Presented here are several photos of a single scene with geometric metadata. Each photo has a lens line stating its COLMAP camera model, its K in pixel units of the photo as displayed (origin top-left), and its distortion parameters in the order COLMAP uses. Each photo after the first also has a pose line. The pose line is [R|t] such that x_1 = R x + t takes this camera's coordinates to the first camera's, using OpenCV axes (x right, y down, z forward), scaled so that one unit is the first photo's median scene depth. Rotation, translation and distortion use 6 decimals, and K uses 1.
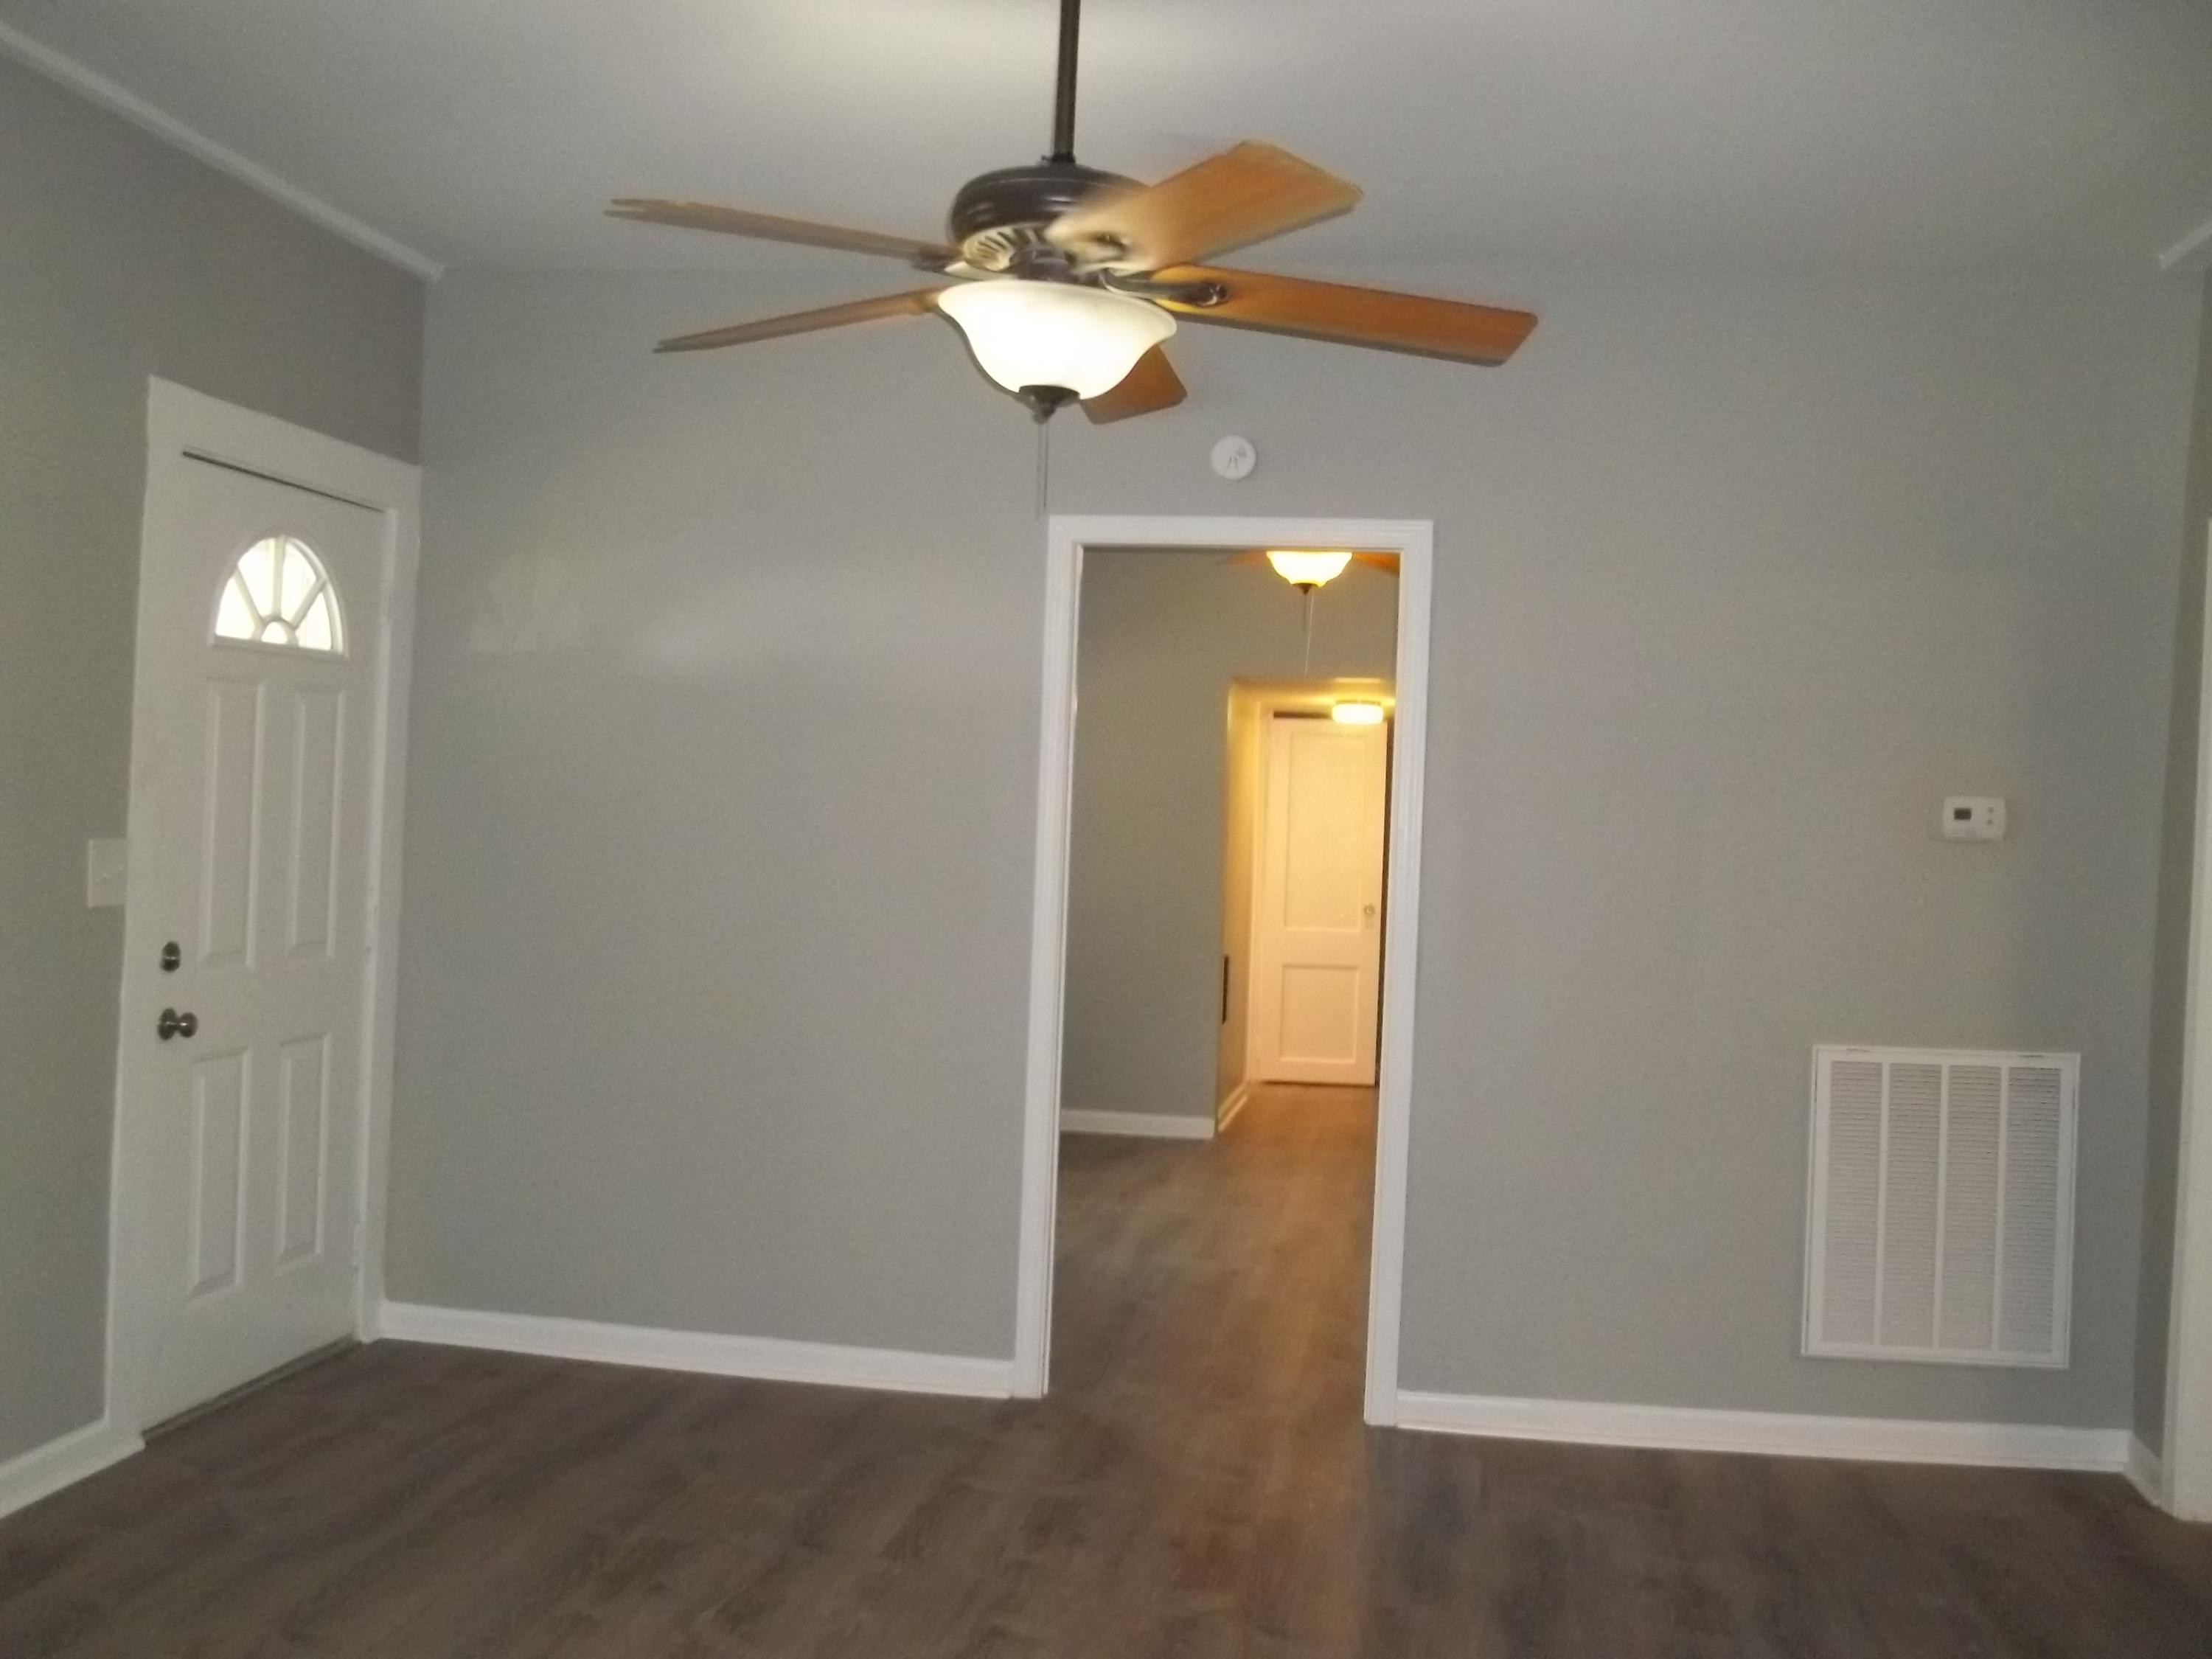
lens RADIAL K [[2117.1, 0, 1084.8], [0, 2117.1, 833.8], [0, 0, 1]] dist [-0.110587, 0.149058]
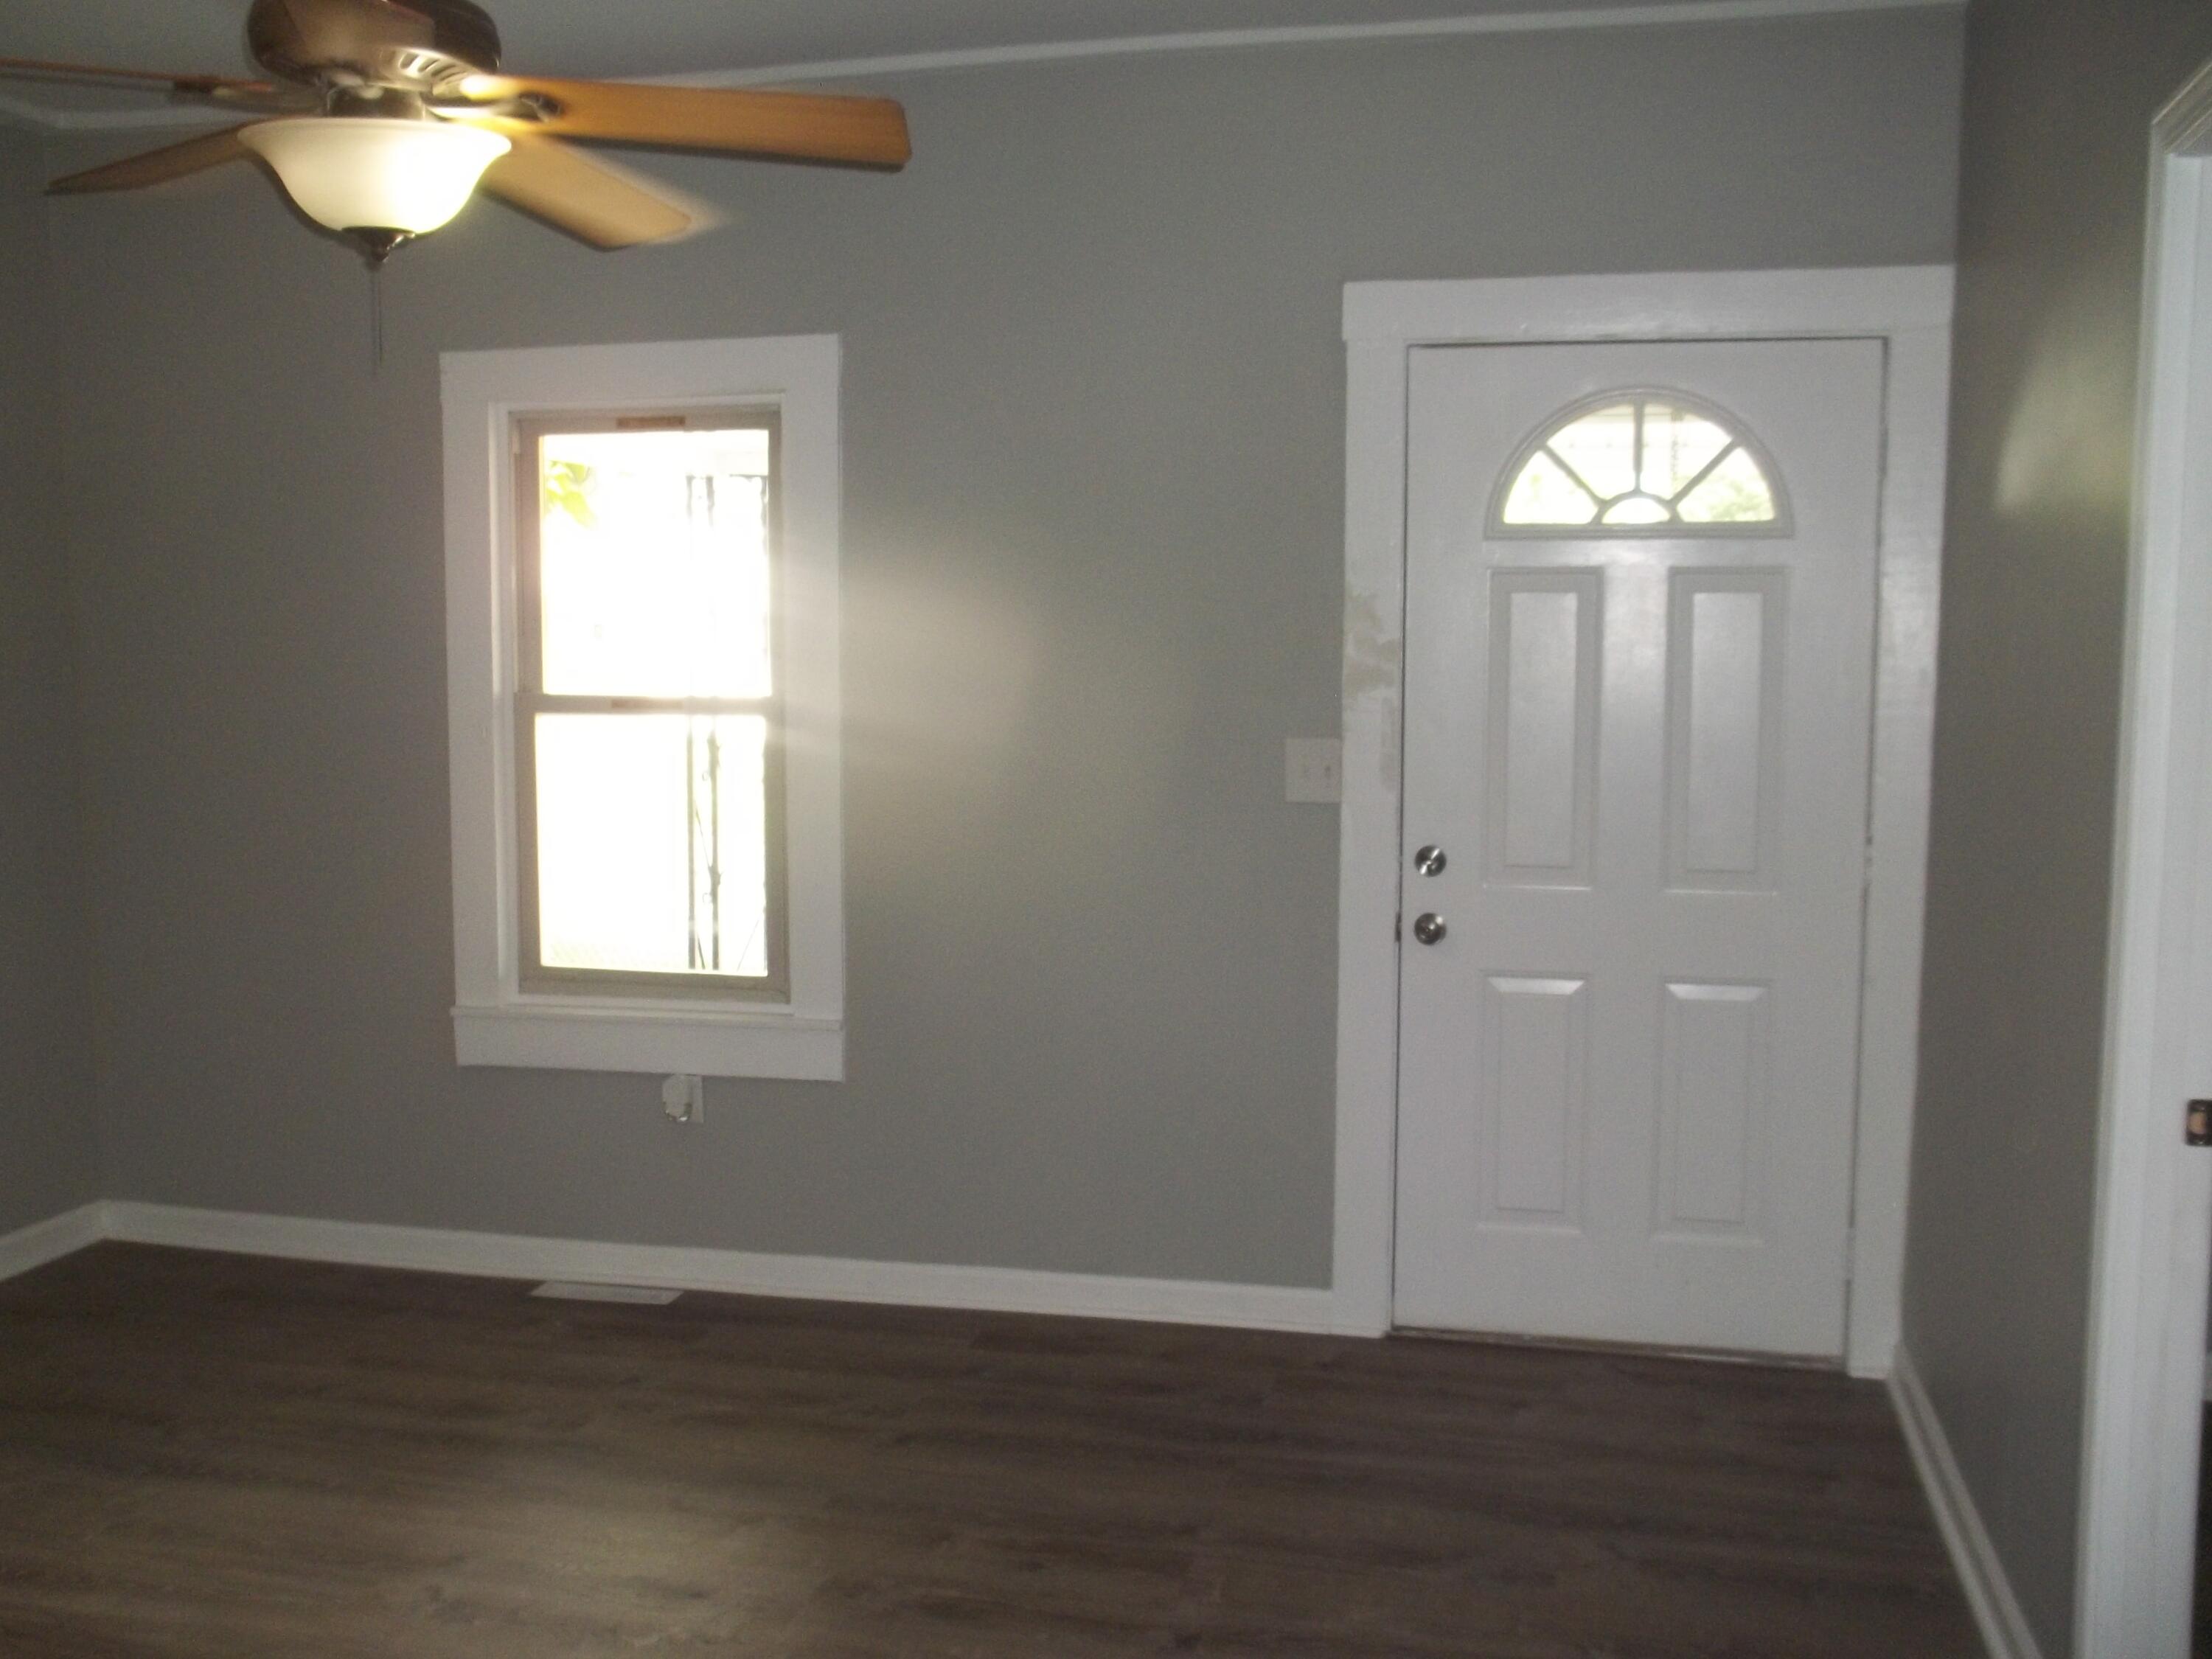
lens RADIAL K [[2117.1, 0, 1084.8], [0, 2117.1, 833.8], [0, 0, 1]] dist [-0.110587, 0.149058]
pose [[-0.088299, 0.033711, -0.995523, 0.582416], [-0.016667, 0.999237, 0.035315, 0.014076], [0.995955, 0.019710, -0.087670, 0.944846]]
